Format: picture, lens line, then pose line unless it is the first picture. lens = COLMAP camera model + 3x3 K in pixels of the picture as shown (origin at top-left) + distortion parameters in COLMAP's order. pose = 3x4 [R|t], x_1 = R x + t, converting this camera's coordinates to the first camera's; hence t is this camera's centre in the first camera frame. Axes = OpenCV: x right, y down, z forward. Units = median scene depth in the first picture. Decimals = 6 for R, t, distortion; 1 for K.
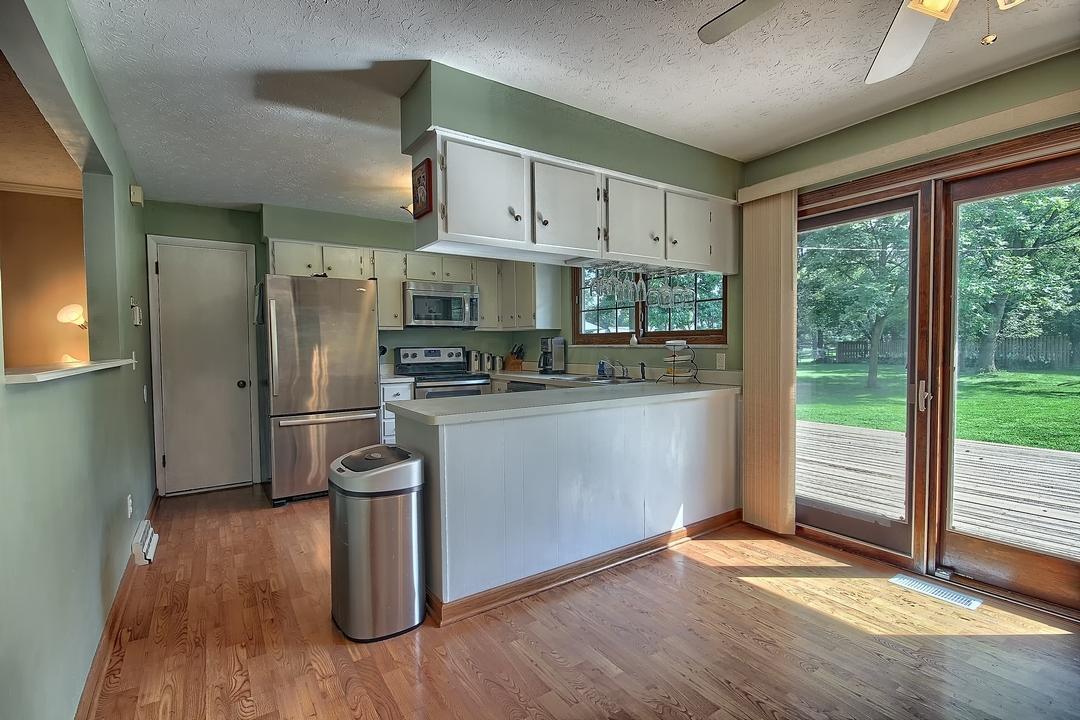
lens RADIAL K [[500.1, 0, 545.9], [0, 500.1, 363.3], [0, 0, 1]] dist [0.000945, -0.001341]
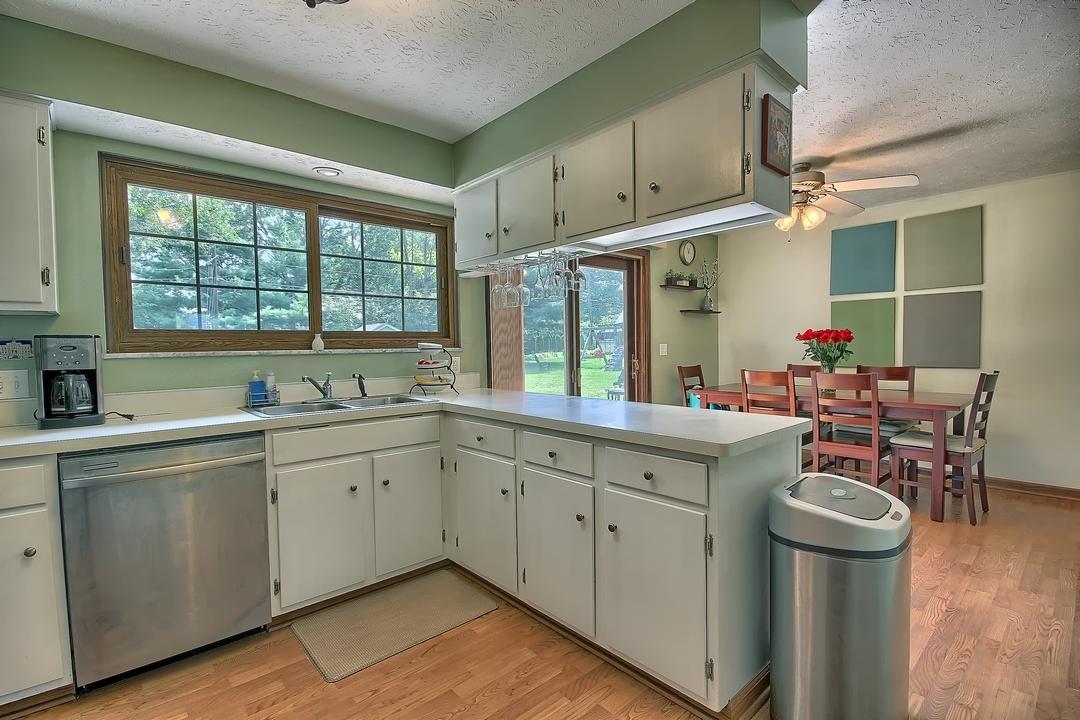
lens RADIAL K [[503.0, 0, 540.5], [0, 503.0, 362.8], [0, 0, 1]] dist [-0.000167, -0.009904]
pose [[-0.132261, -0.023418, 0.990938, -0.714432], [0.054322, 0.998047, 0.030836, -0.033050], [-0.989725, 0.057908, -0.130731, 1.088687]]
